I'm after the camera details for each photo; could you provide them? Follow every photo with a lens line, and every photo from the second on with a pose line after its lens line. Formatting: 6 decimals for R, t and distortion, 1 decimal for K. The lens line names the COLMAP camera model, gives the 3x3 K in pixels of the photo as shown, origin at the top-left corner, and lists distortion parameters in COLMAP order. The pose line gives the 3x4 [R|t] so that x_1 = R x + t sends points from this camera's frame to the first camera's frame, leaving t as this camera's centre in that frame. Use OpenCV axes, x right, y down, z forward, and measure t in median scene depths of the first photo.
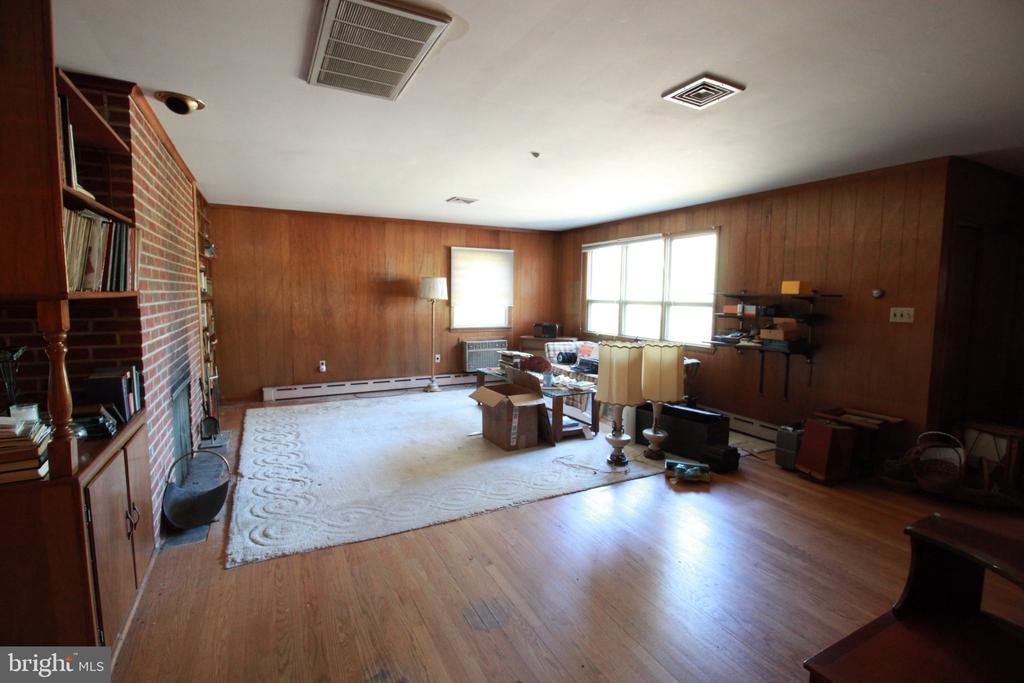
lens RADIAL K [[474.8, 0, 506.4], [0, 474.8, 337.5], [0, 0, 1]] dist [-0.002179, -0.009662]
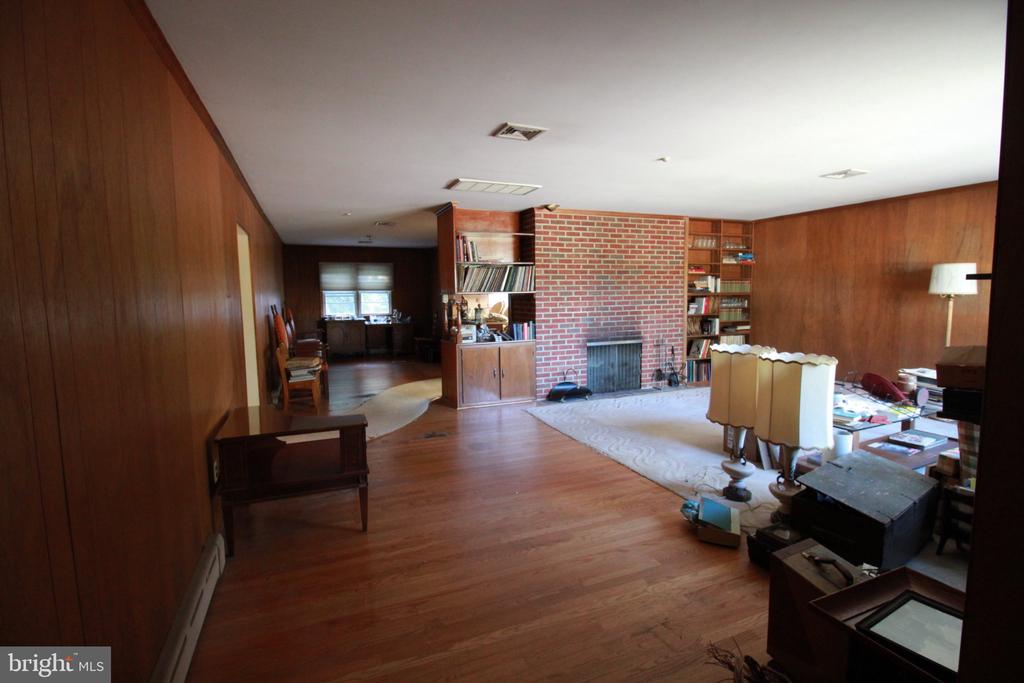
lens RADIAL K [[474.8, 0, 512.0], [0, 474.8, 337.9], [0, 0, 1]] dist [-0.002179, -0.009662]
pose [[-0.083198, 0.084524, -0.992942, 0.836817], [-0.079839, 0.992628, 0.091187, -0.035390], [0.993330, 0.086862, -0.075836, 0.538027]]
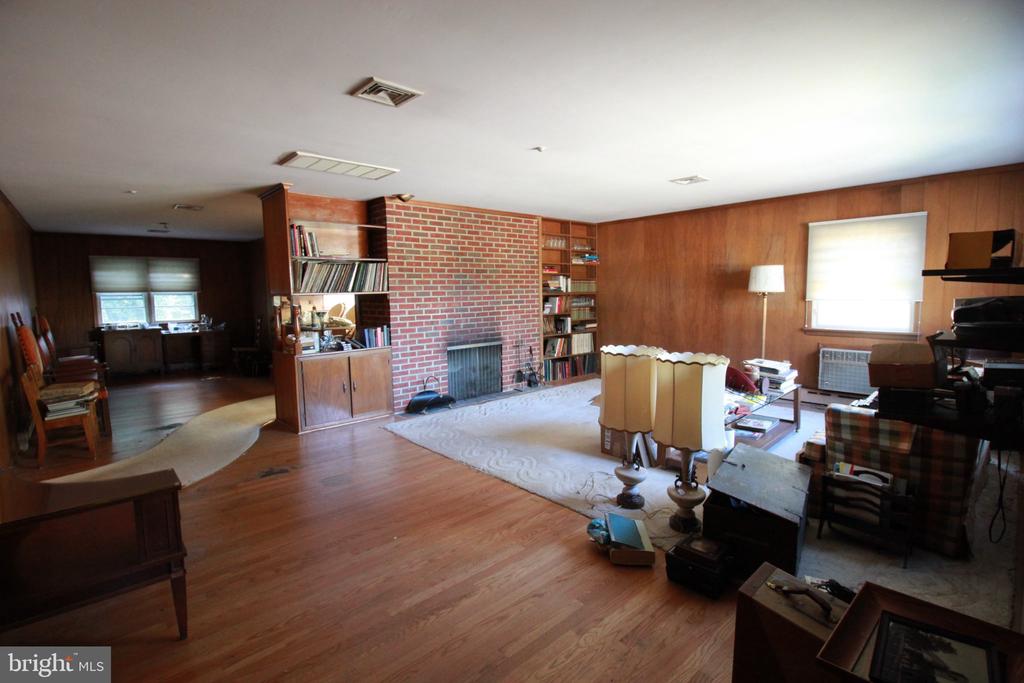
lens RADIAL K [[474.8, 0, 508.6], [0, 474.8, 336.7], [0, 0, 1]] dist [-0.002179, -0.009662]
pose [[0.251562, 0.078057, -0.964688, 0.730076], [-0.068832, 0.995661, 0.062614, -0.032044], [0.965390, 0.050650, 0.255844, 0.486921]]
